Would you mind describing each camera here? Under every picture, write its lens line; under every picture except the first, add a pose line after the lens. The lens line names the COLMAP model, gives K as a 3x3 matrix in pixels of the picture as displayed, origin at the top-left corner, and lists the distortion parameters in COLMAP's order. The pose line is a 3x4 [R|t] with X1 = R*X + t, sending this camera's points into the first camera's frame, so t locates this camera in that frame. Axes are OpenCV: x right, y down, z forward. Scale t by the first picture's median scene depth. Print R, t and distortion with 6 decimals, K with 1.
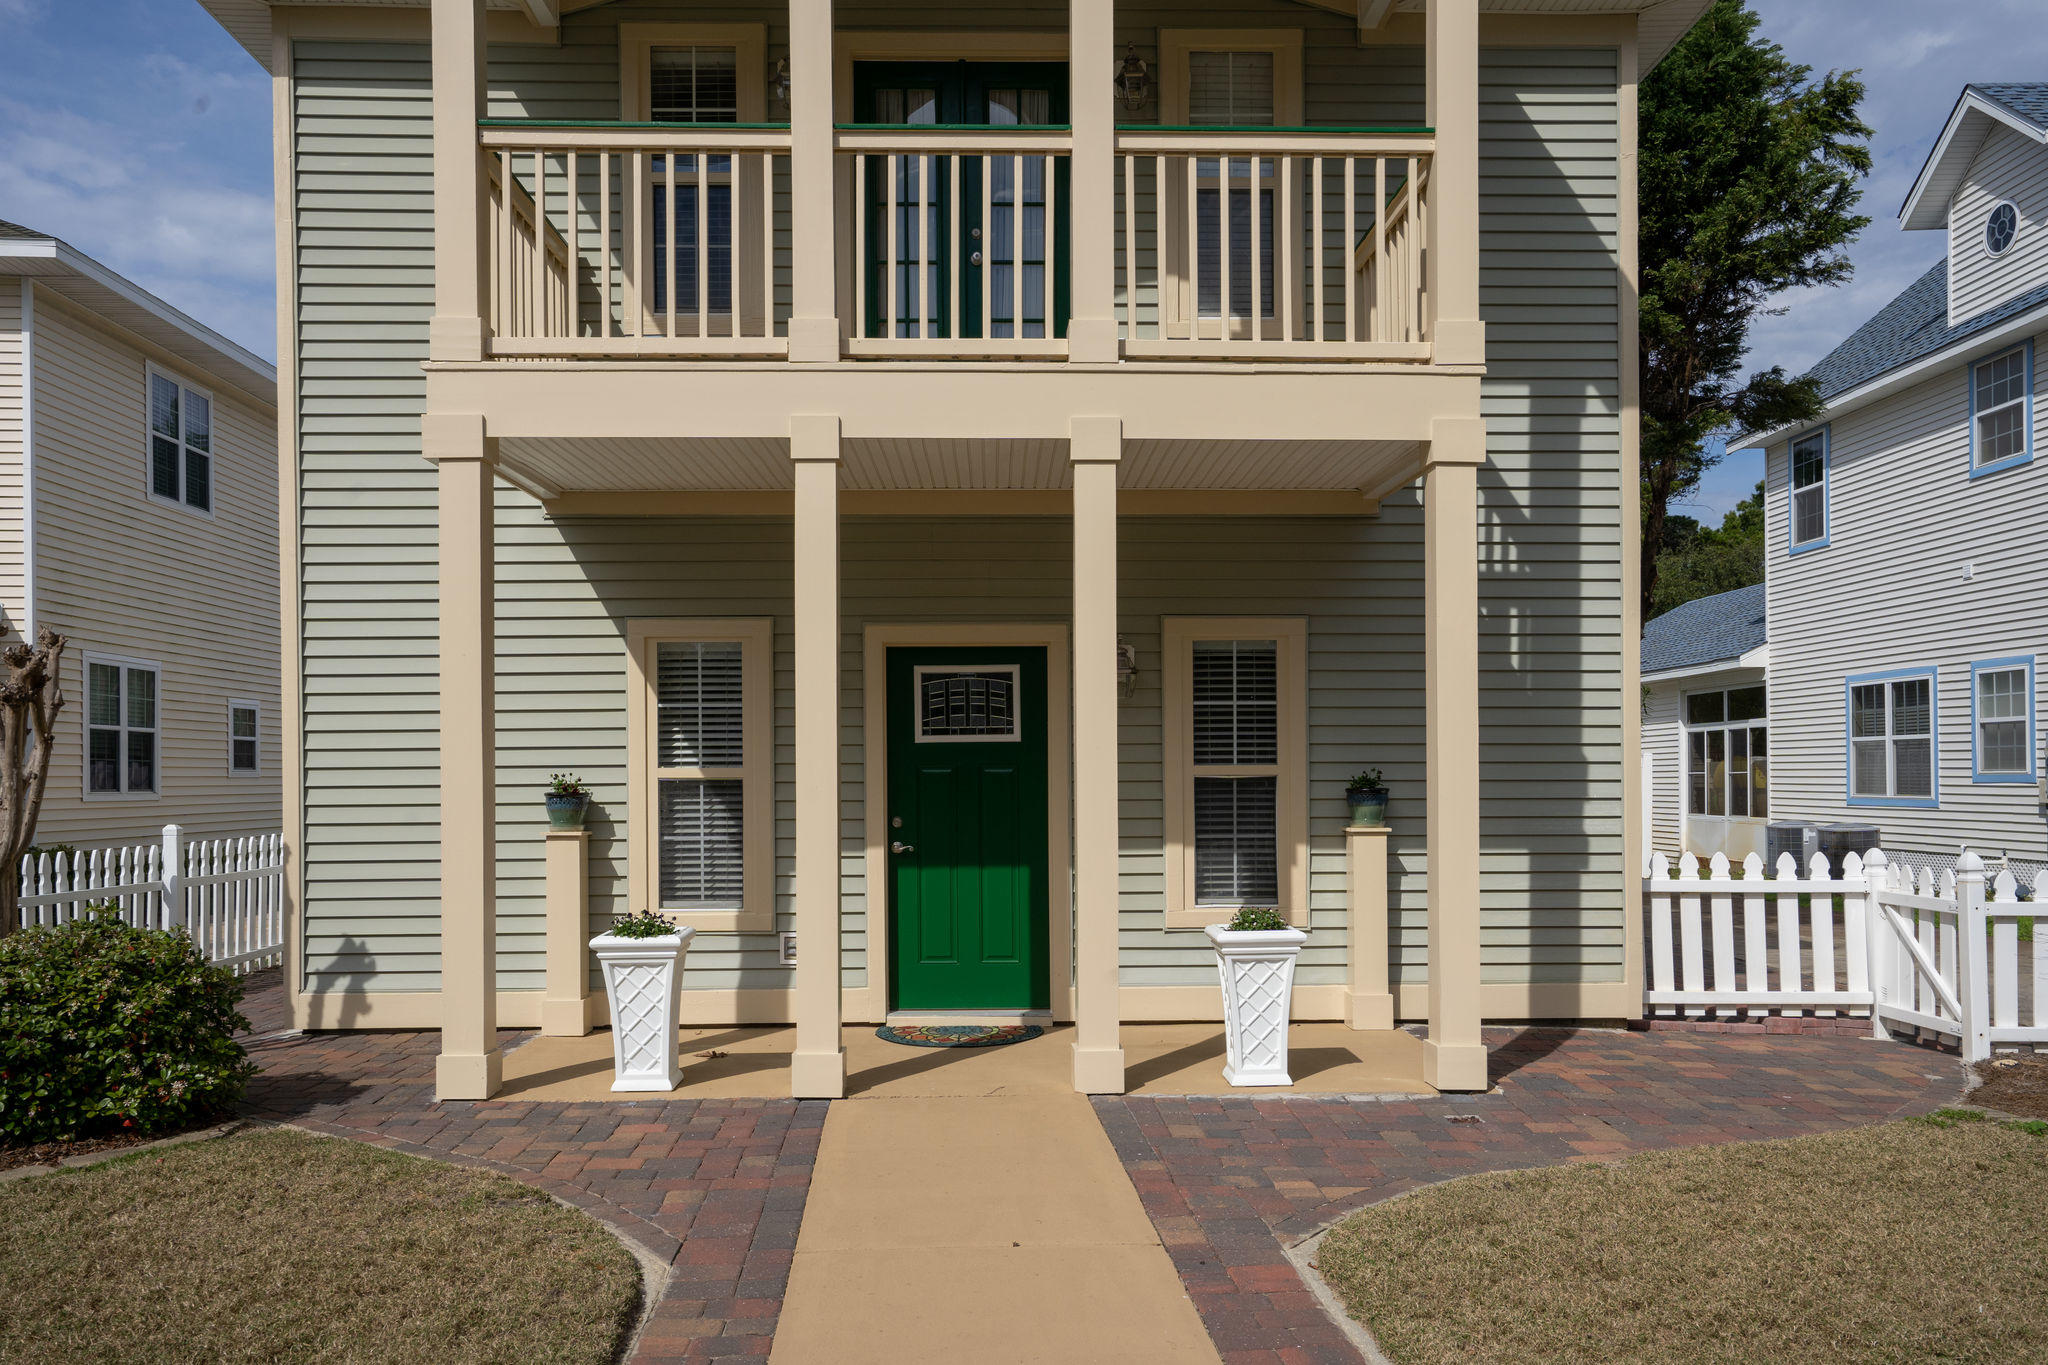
lens RADIAL K [[1649.4, 0, 1024.0], [0, 1649.4, 682.5], [0, 0, 1]] dist [-0.015690, 0.001994]
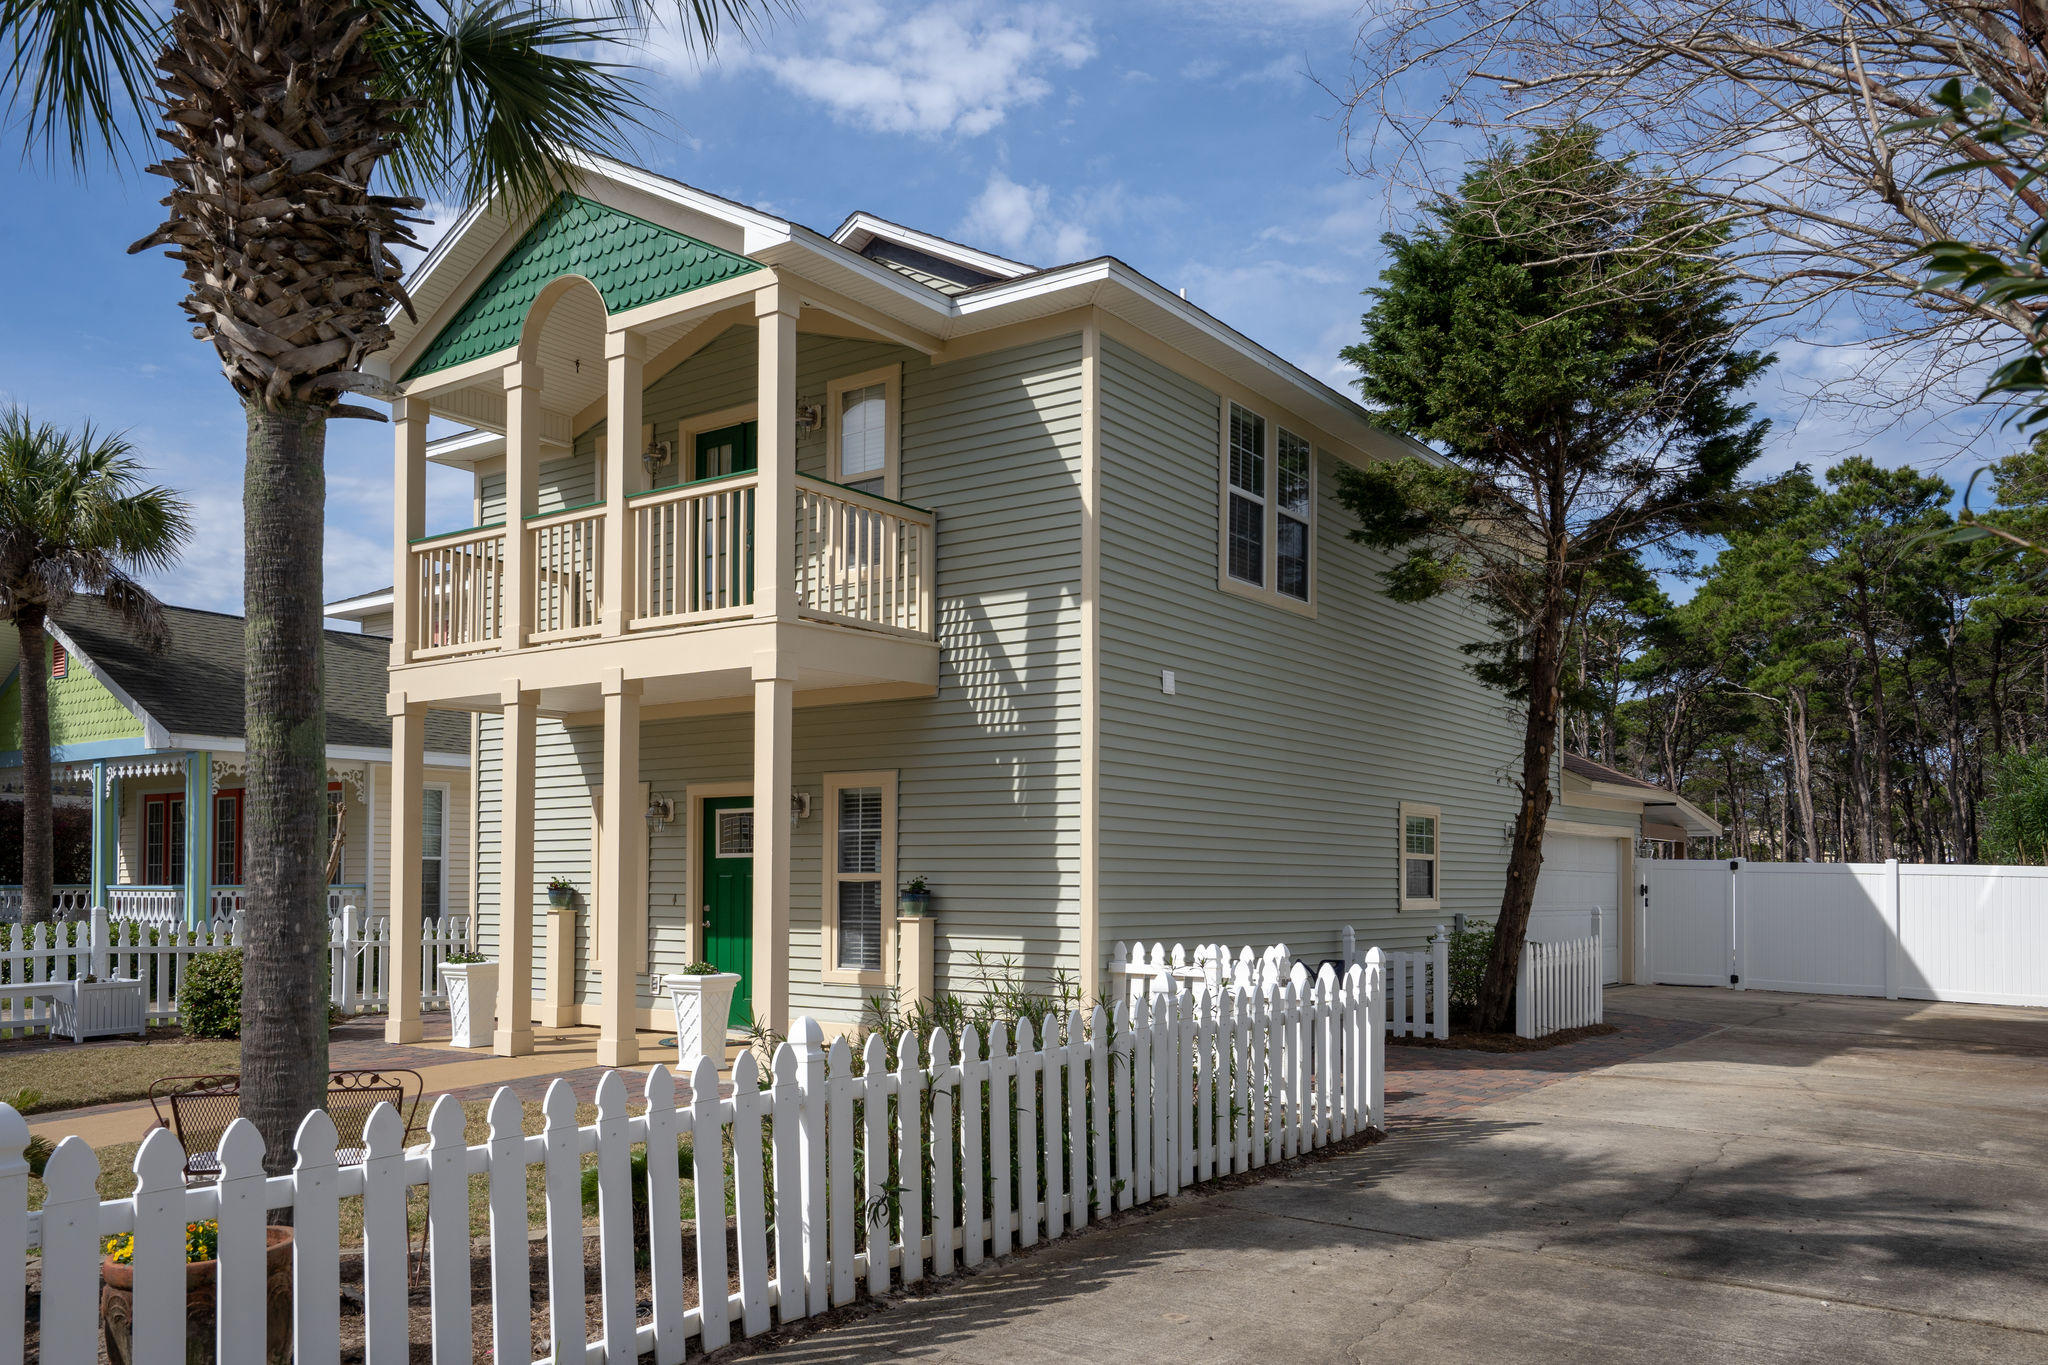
lens RADIAL K [[1649.4, 0, 1024.0], [0, 1649.4, 682.5], [0, 0, 1]] dist [-0.015690, 0.001994]
pose [[0.785435, -0.068149, -0.615181, 1.152475], [0.026825, 0.996734, -0.076168, -0.003014], [0.618363, 0.043323, 0.784698, -0.064980]]
